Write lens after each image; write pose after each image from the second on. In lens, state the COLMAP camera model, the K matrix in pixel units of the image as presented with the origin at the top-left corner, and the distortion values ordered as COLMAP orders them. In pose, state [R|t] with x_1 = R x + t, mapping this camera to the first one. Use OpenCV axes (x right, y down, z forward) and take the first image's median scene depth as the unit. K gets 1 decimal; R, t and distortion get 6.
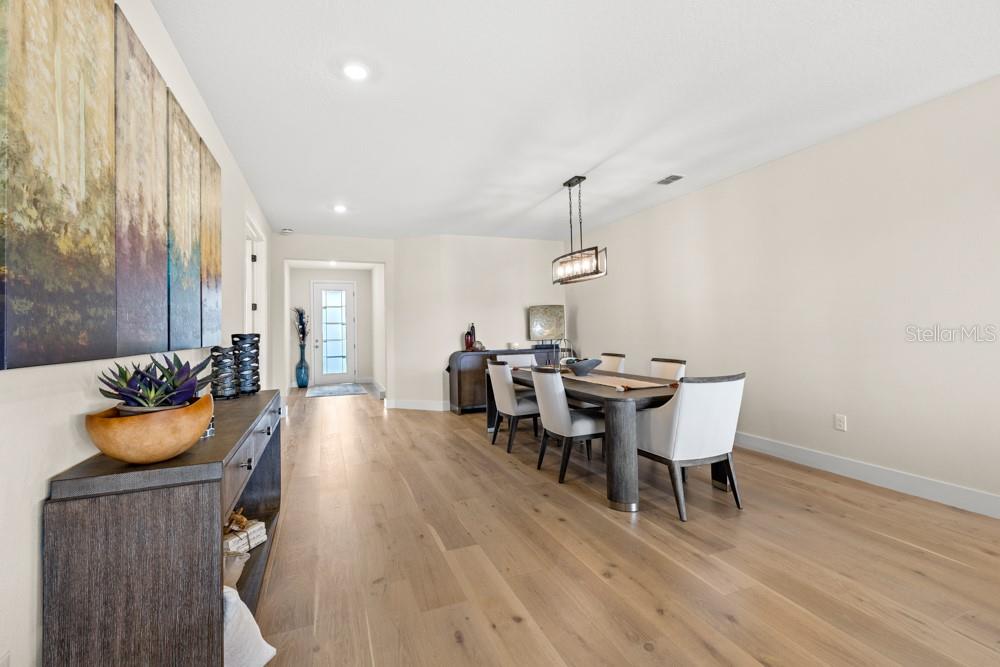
lens RADIAL K [[430.9, 0, 532.0], [0, 430.9, 317.0], [0, 0, 1]] dist [0.000888, 0.000509]
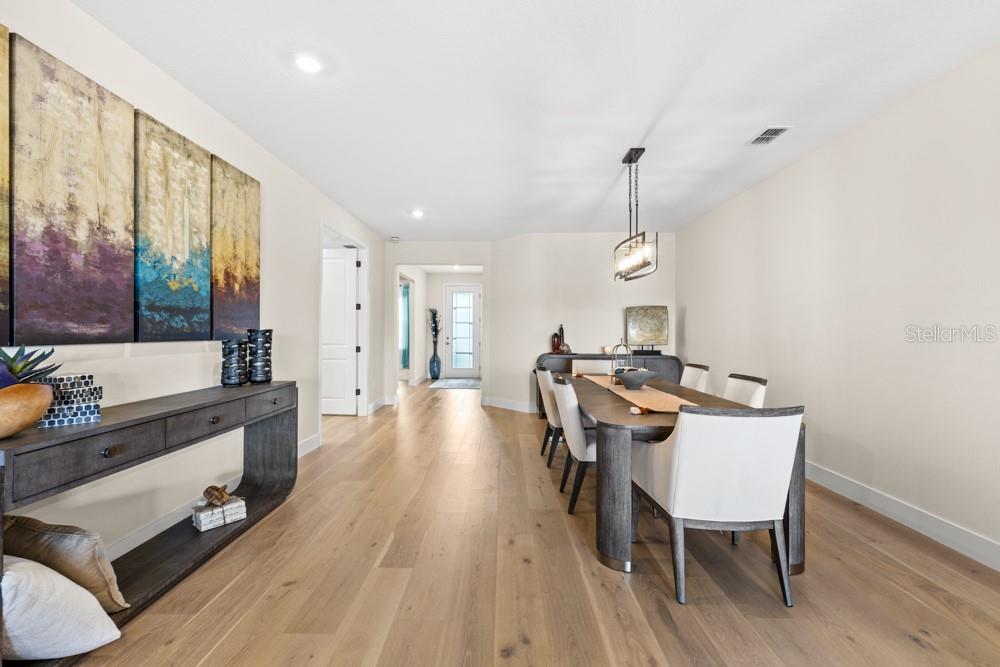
lens RADIAL K [[430.9, 0, 483.7], [0, 430.9, 330.6], [0, 0, 1]] dist [0.000888, 0.000509]
pose [[0.919020, 0.024245, -0.393465, 0.263427], [-0.012914, 0.999423, 0.031420, 0.000314], [0.394000, -0.023795, 0.918803, 0.179360]]
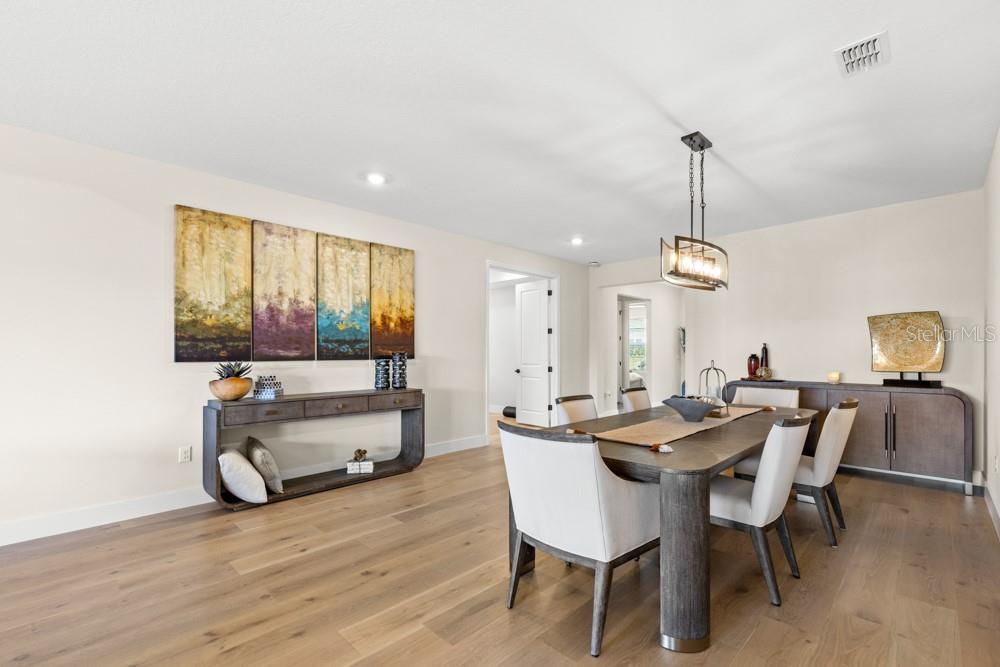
lens RADIAL K [[430.9, 0, 464.8], [0, 430.9, 351.0], [0, 0, 1]] dist [0.000888, 0.000509]
pose [[0.385374, 0.016558, -0.922612, 0.806131], [0.019343, 0.999474, 0.026017, -0.003710], [0.922558, -0.027872, 0.384851, 0.507369]]
